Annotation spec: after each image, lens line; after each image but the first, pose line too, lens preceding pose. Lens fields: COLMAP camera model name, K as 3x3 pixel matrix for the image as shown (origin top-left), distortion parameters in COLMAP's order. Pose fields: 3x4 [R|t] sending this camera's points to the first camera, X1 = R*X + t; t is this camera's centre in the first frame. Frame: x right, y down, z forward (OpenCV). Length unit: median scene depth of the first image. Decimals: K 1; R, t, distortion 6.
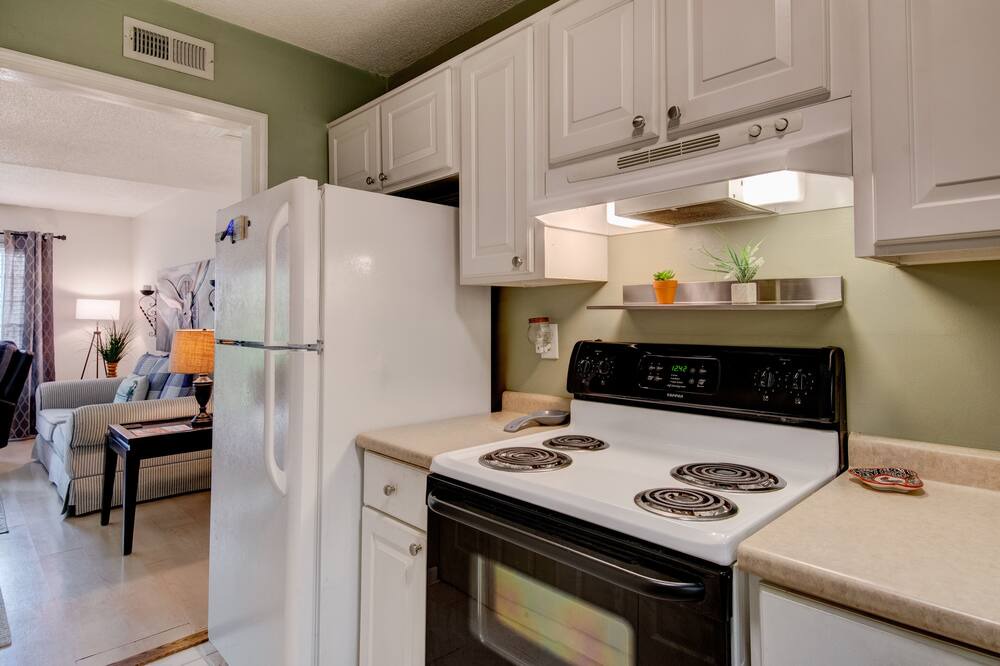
lens RADIAL K [[561.1, 0, 493.7], [0, 561.1, 305.4], [0, 0, 1]] dist [0.023657, -0.012768]
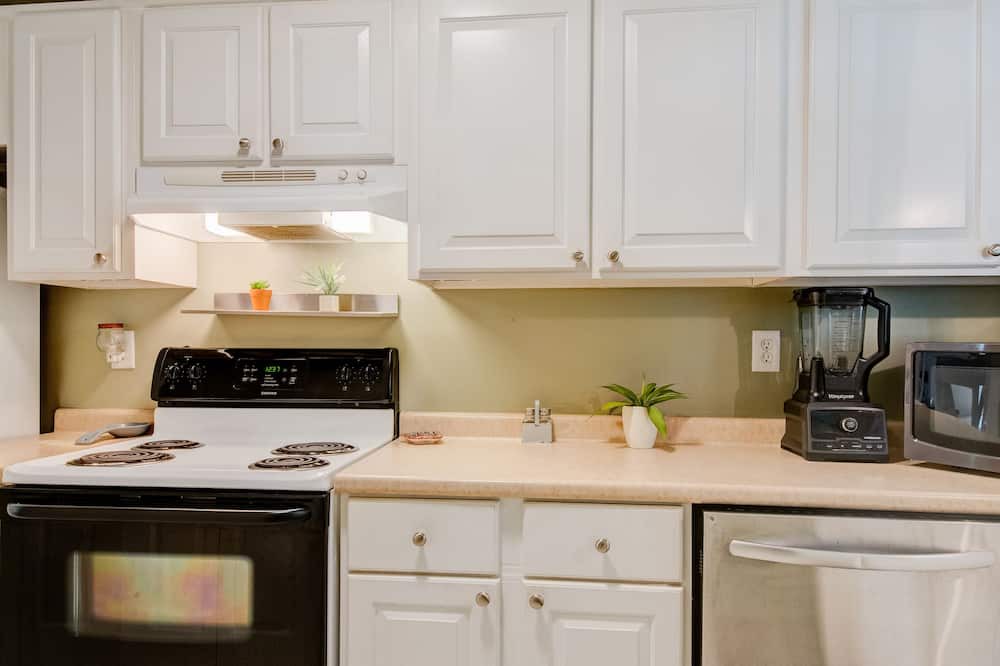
lens RADIAL K [[659.5, 0, 507.4], [0, 659.5, 358.5], [0, 0, 1]] dist [0.011228, -0.001189]
pose [[0.746378, -0.001836, 0.665520, -0.170256], [-0.023278, 0.999312, 0.028863, 0.036328], [-0.665115, -0.037034, 0.745822, -0.252022]]
